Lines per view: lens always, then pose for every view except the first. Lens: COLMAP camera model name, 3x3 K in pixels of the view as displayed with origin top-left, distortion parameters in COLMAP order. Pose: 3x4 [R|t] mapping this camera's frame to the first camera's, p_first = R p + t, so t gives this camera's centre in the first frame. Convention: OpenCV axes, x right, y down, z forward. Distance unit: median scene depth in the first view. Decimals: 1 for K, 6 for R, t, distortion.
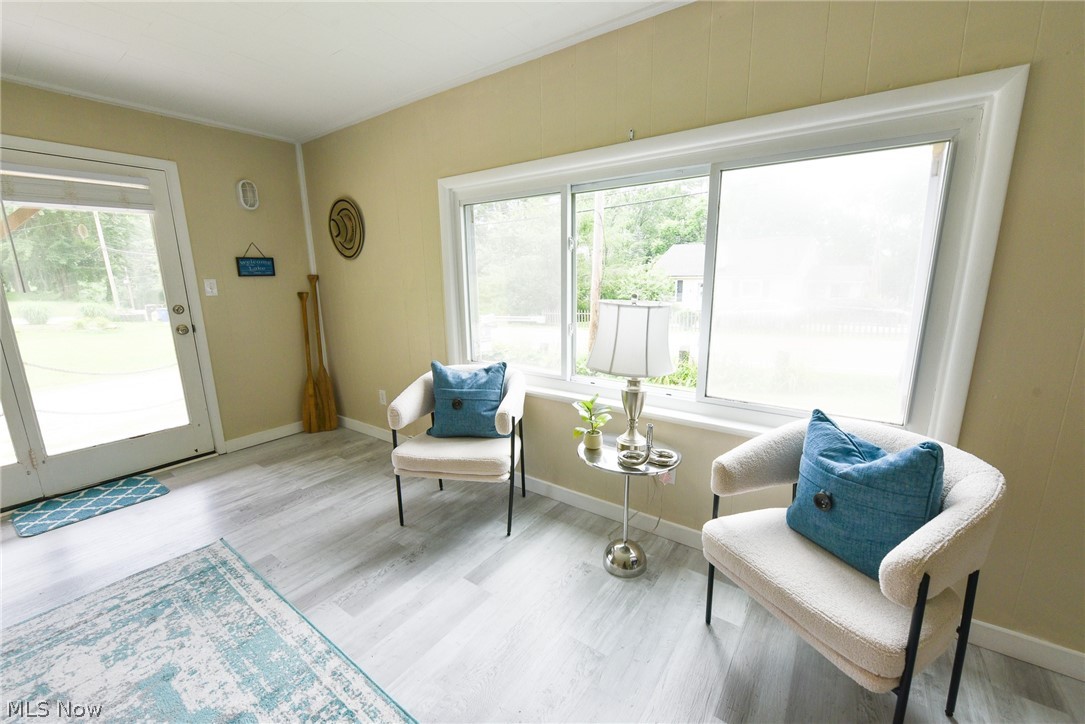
lens RADIAL K [[438.7, 0, 547.3], [0, 438.7, 371.6], [0, 0, 1]] dist [-0.008389, -0.000203]
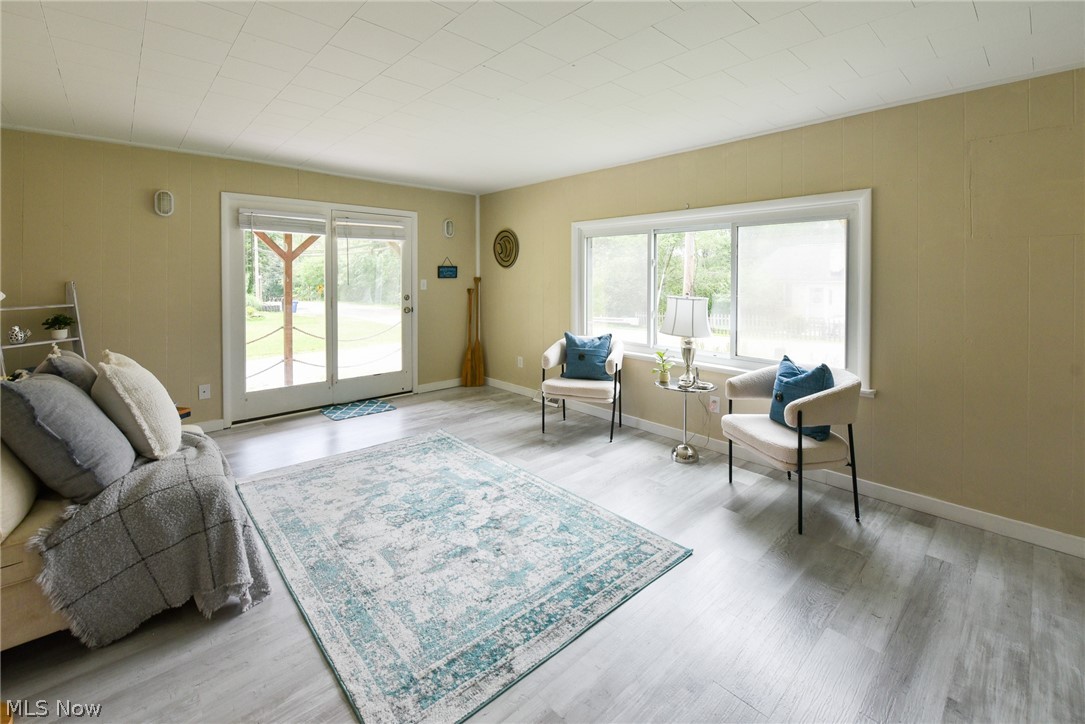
lens RADIAL K [[486.4, 0, 534.6], [0, 486.4, 282.3], [0, 0, 1]] dist [-0.001202, -0.000126]
pose [[0.976591, 0.015589, -0.214538, 0.009922], [-0.058570, 0.978957, -0.195483, 0.160399], [0.206976, 0.203472, 0.956953, -0.809326]]
